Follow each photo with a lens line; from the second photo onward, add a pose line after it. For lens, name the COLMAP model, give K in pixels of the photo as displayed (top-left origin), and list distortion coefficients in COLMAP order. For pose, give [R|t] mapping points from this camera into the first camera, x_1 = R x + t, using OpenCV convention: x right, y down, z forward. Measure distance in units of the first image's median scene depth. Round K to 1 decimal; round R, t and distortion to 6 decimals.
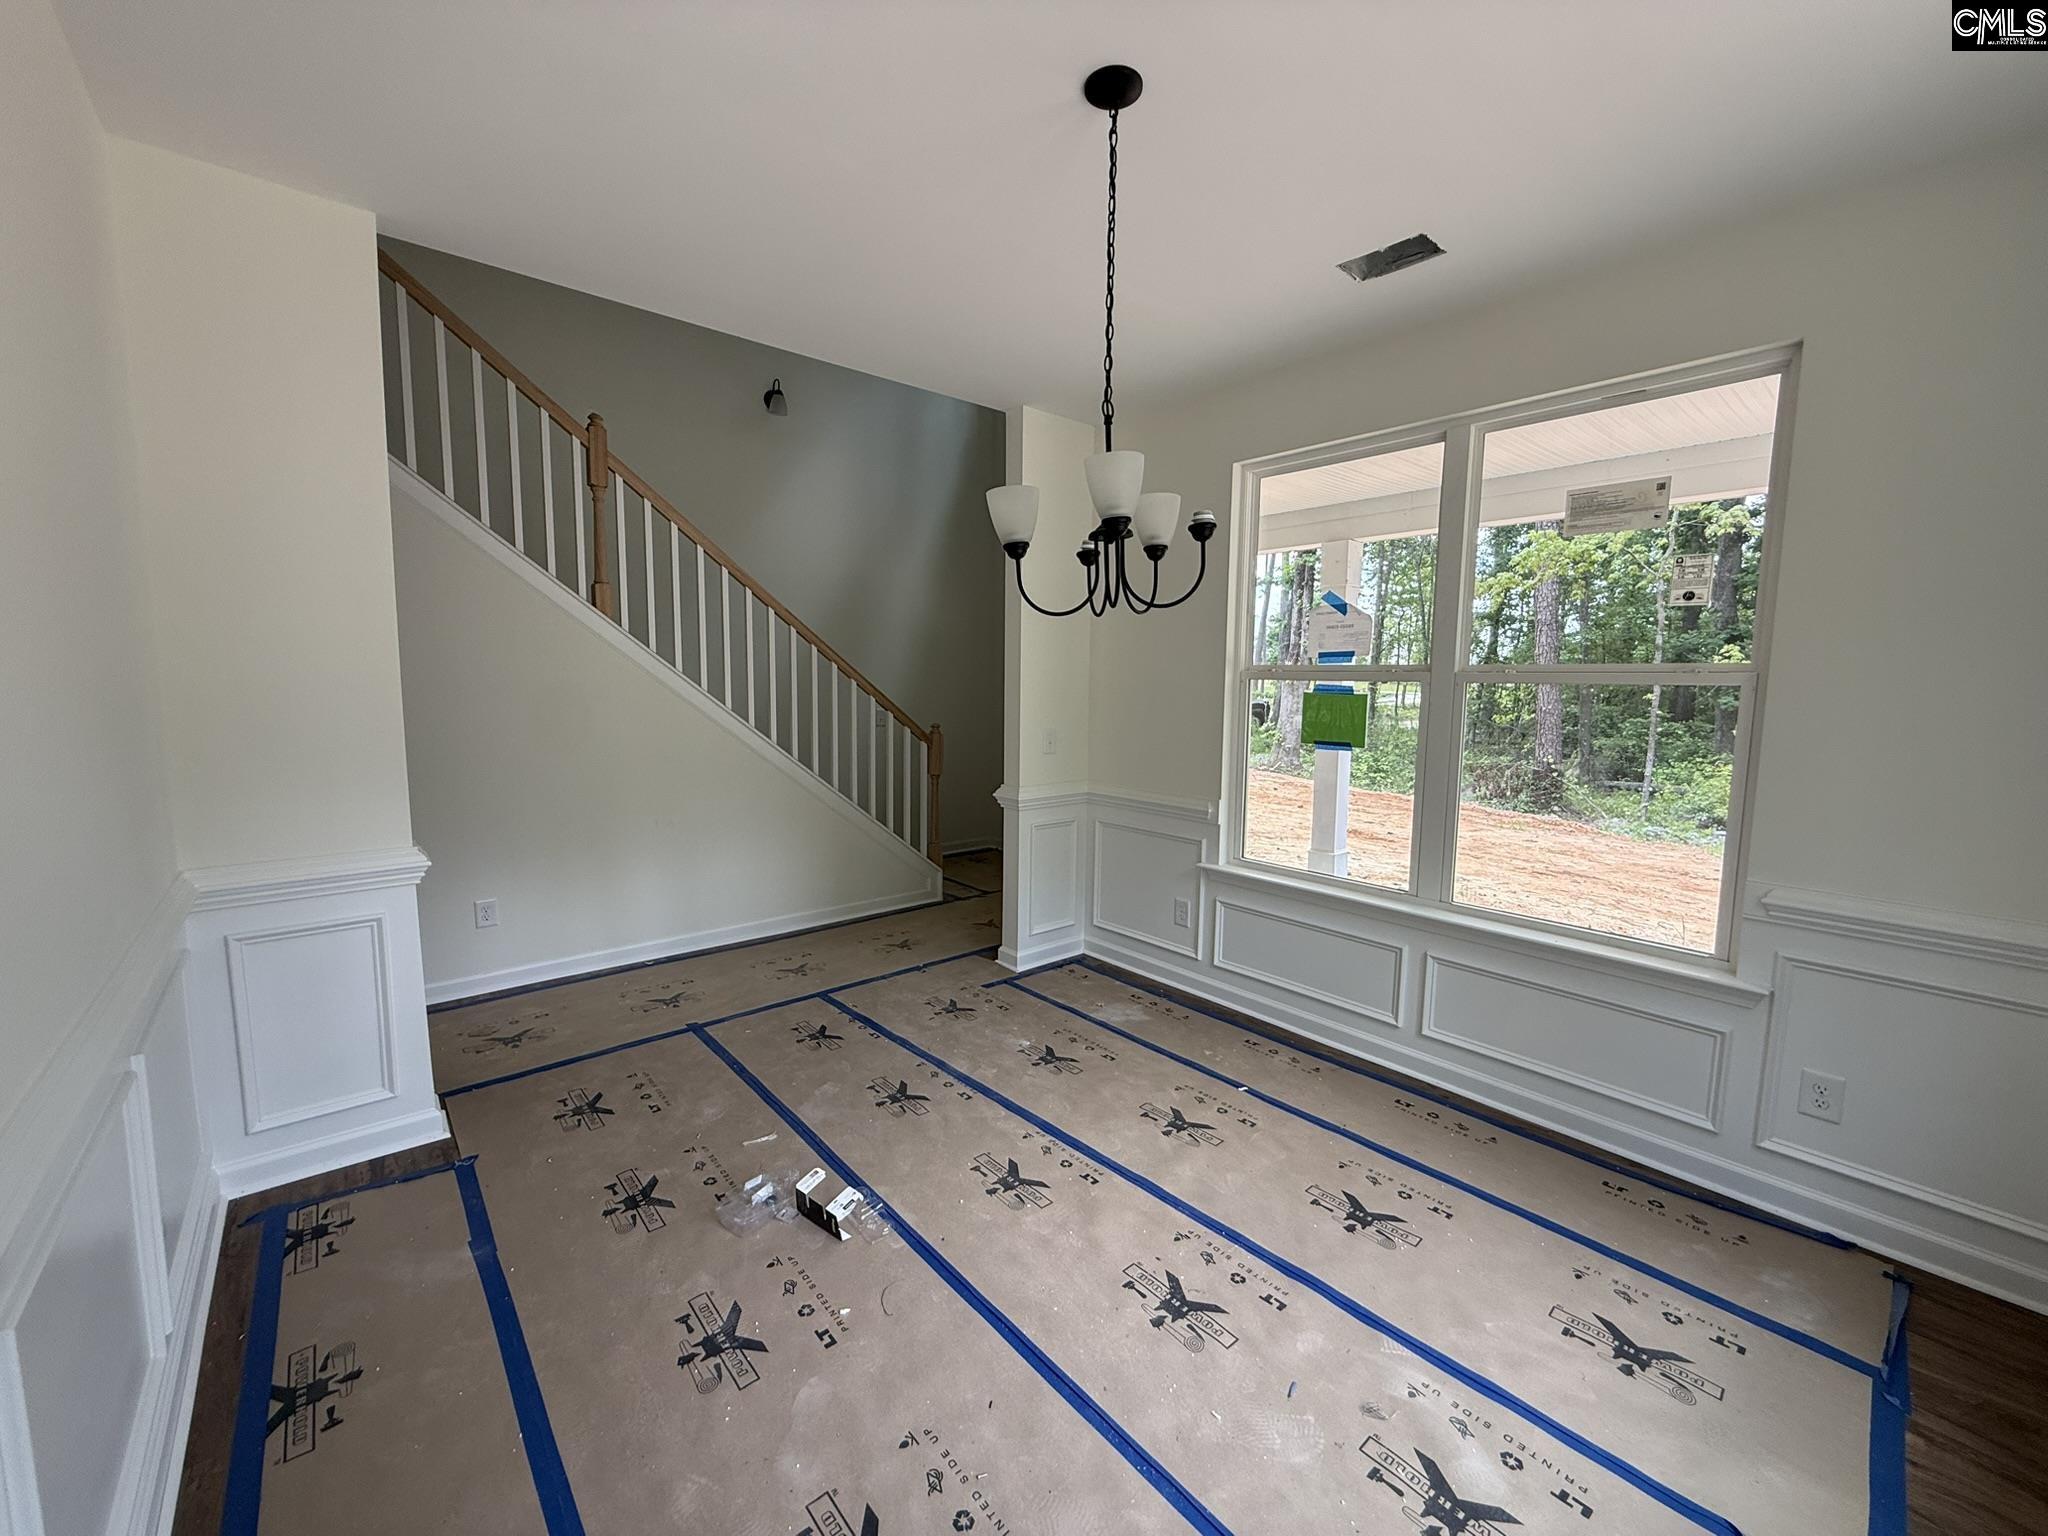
lens RADIAL K [[817.6, 0, 1022.4], [0, 817.6, 762.2], [0, 0, 1]] dist [0.002067, -0.000558]
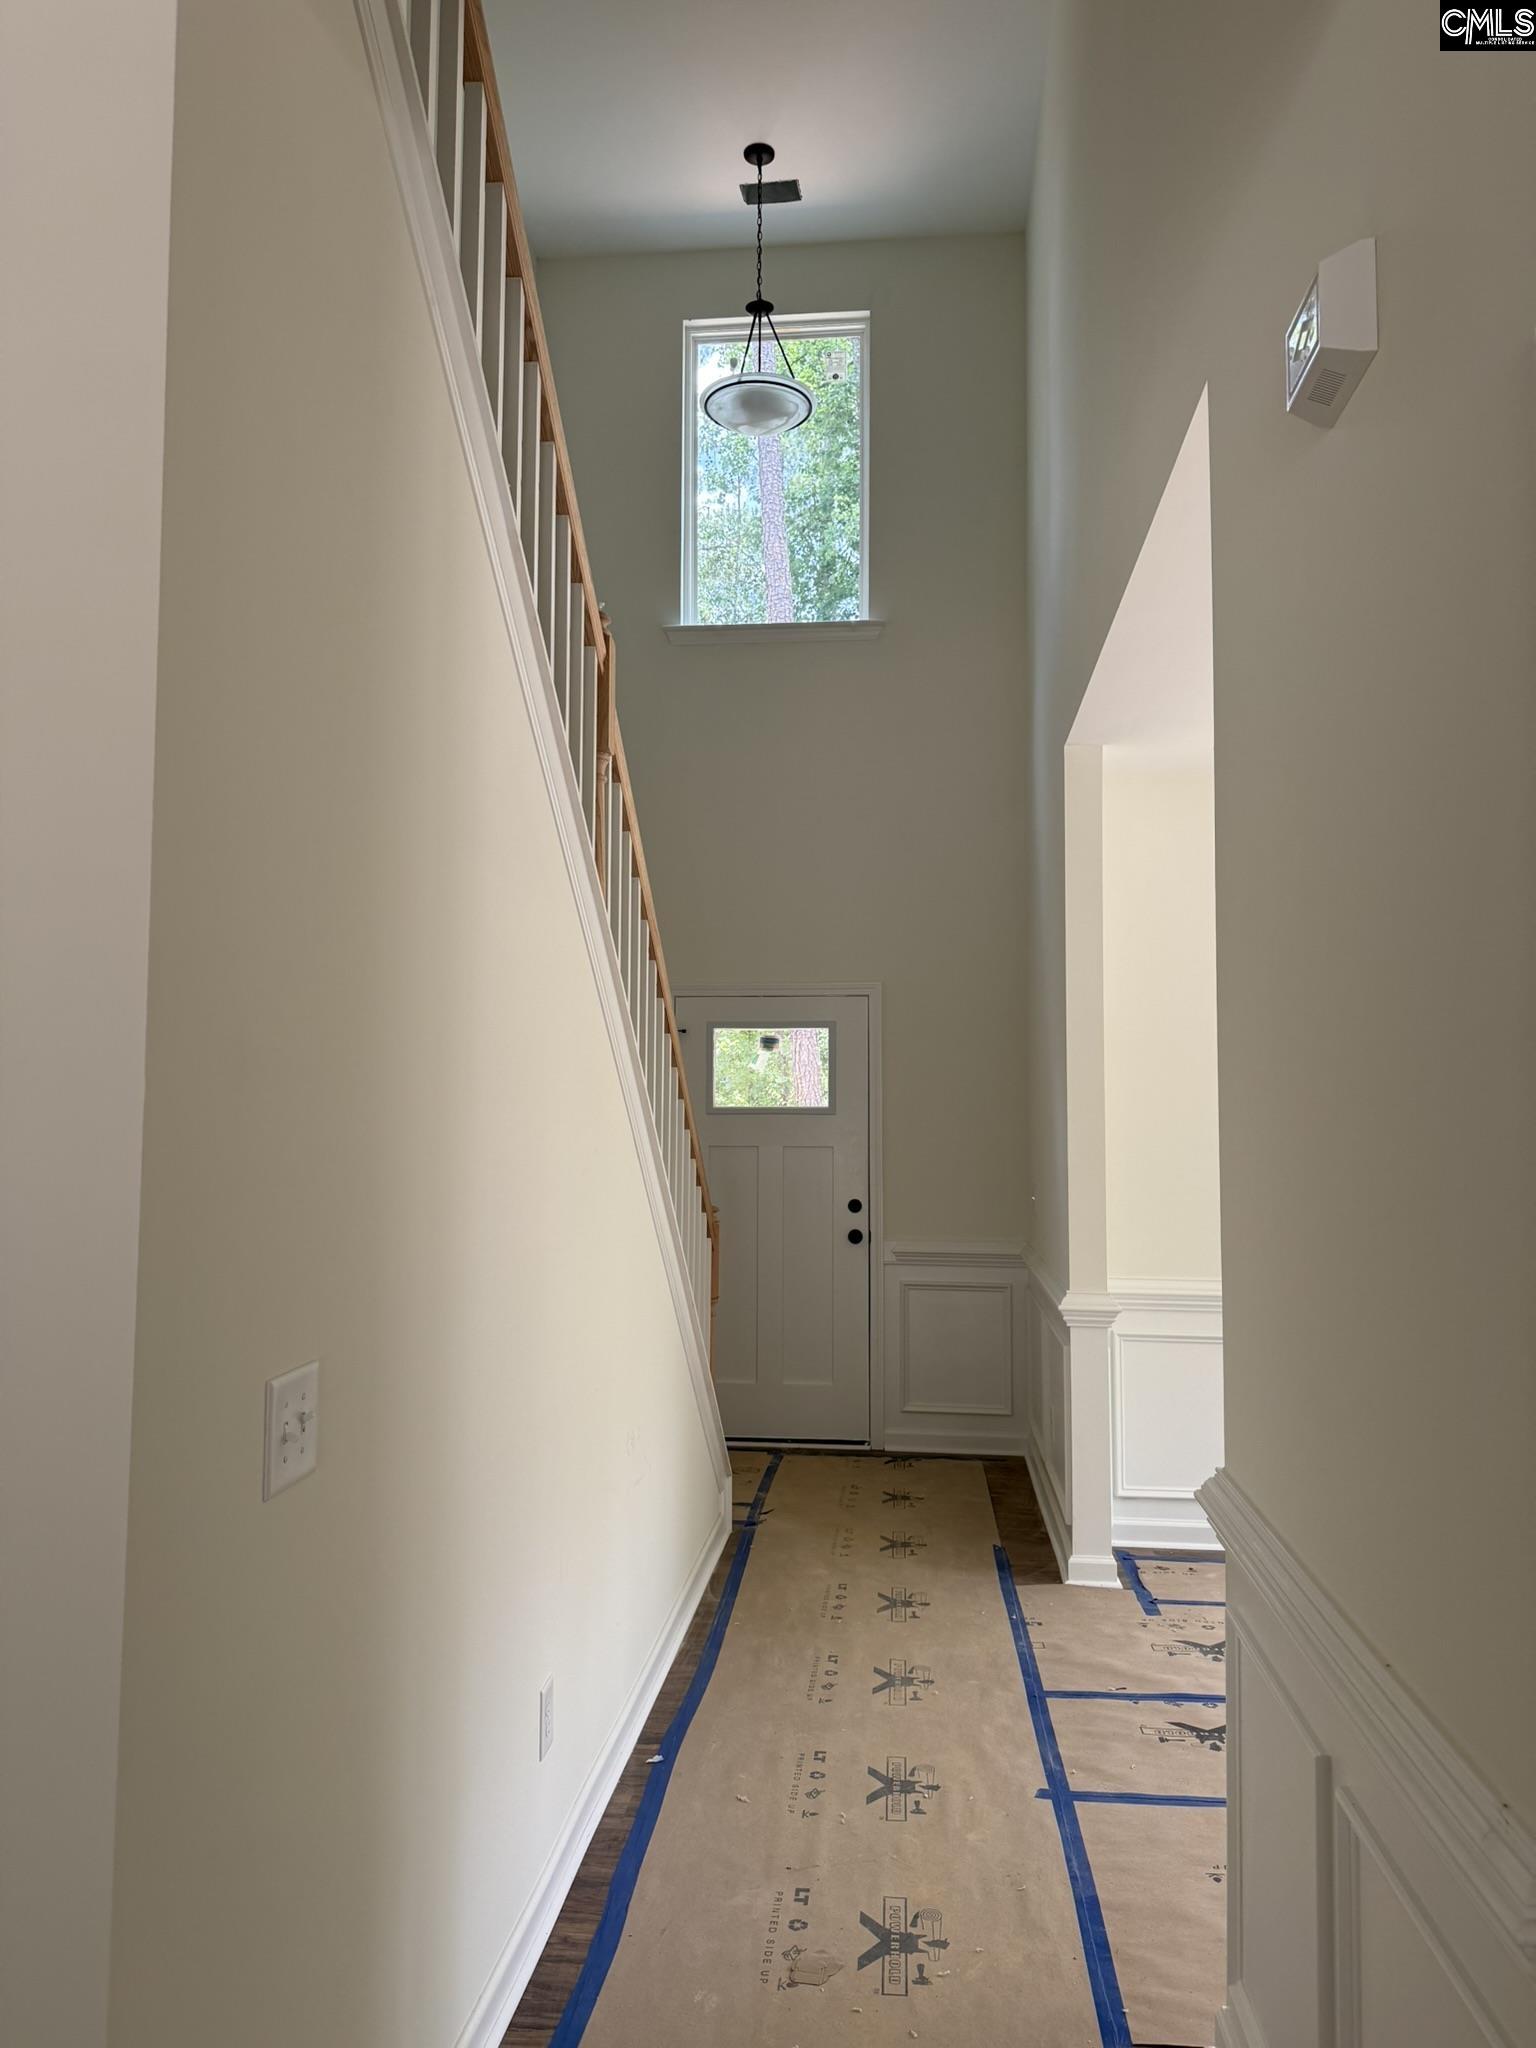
lens RADIAL K [[1454.5, 0, 777.7], [0, 1454.5, 1023.1], [0, 0, 1]] dist [0.022223, -0.019345]
pose [[0.721095, 0.032648, 0.692066, -1.246946], [0.077901, 0.988734, -0.127812, -0.067055], [-0.688442, 0.146077, 0.710428, 0.389557]]
